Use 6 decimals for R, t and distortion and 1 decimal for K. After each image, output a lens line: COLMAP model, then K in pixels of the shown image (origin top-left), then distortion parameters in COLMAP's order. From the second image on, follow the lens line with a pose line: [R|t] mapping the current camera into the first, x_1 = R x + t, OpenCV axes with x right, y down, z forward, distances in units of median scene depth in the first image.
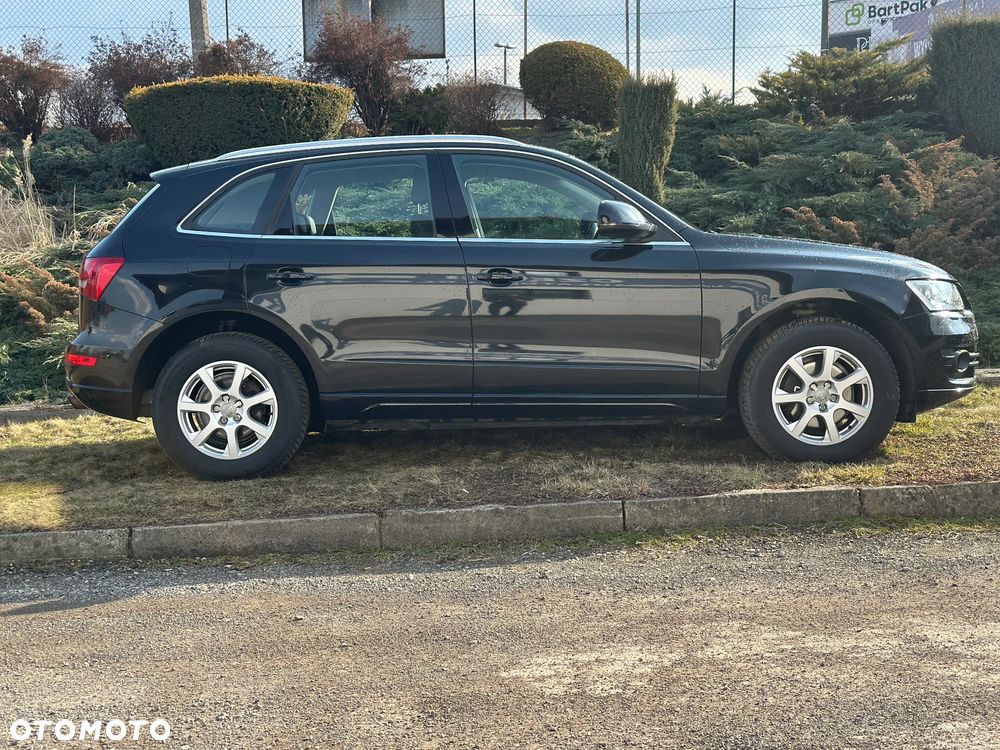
lens RADIAL K [[1406.1, 0, 493.6], [0, 1406.1, 374.7], [0, 0, 1]] dist [0.211229, -0.469606]
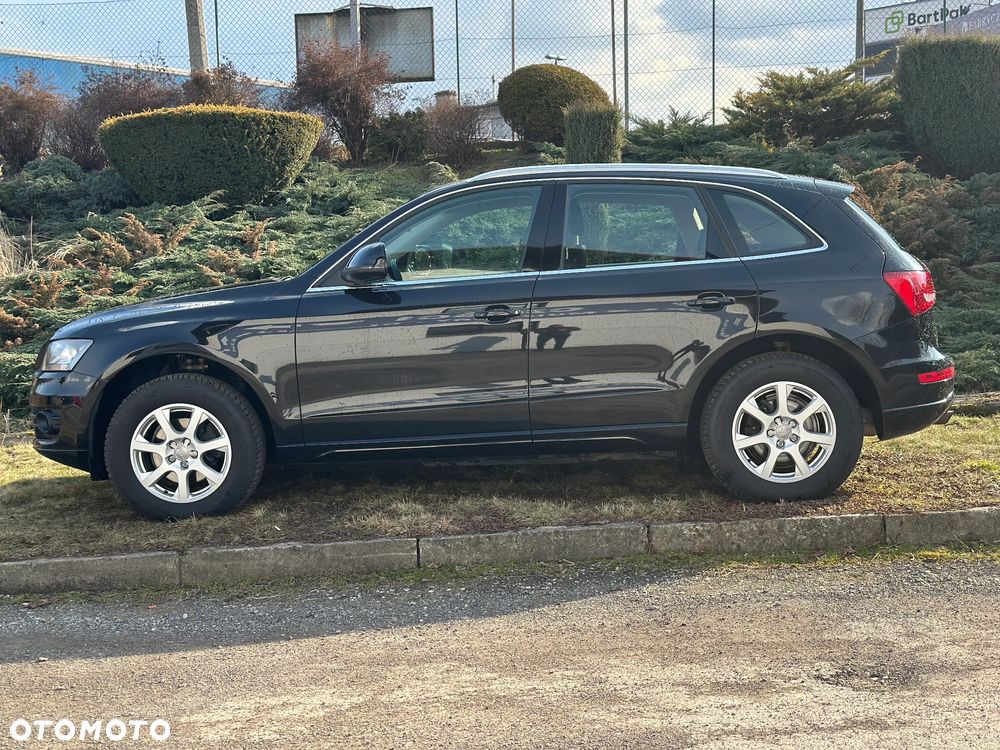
lens RADIAL K [[1406.6, 0, 500.0], [0, 1406.6, 375.0], [0, 0, 1]] dist [0.202482, -0.430796]
pose [[0.998475, -0.004341, -0.055042, 0.177588], [0.004101, 0.999982, -0.004473, -0.021377], [0.055060, 0.004240, 0.998474, -0.022710]]
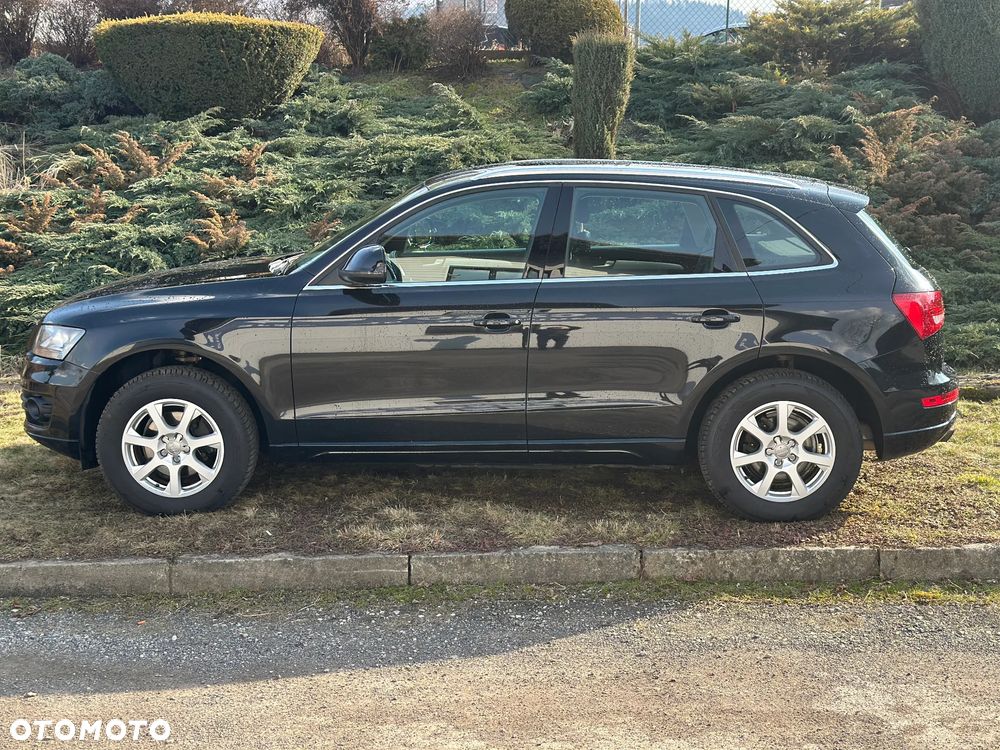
lens RADIAL K [[1406.1, 0, 493.6], [0, 1406.1, 374.7], [0, 0, 1]] dist [0.211229, -0.469606]
pose [[0.997872, 0.037288, -0.053493, 0.172406], [-0.032170, 0.995095, 0.093548, -0.118620], [0.056718, -0.091628, 0.994177, -0.004558]]
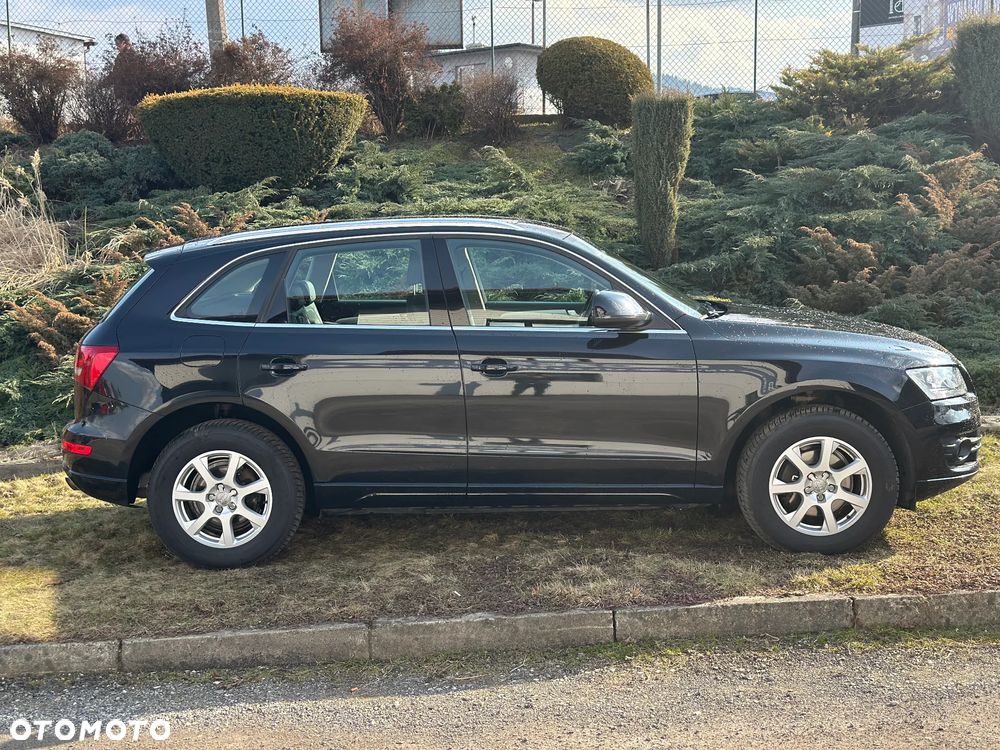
lens RADIAL K [[1406.1, 0, 493.6], [0, 1406.1, 374.7], [0, 0, 1]] dist [0.211229, -0.469606]
pose [[0.999741, -0.000257, -0.022761, 0.025426], [0.001235, 0.999076, 0.042967, -0.101774], [0.022729, -0.042984, 0.998817, 0.008191]]
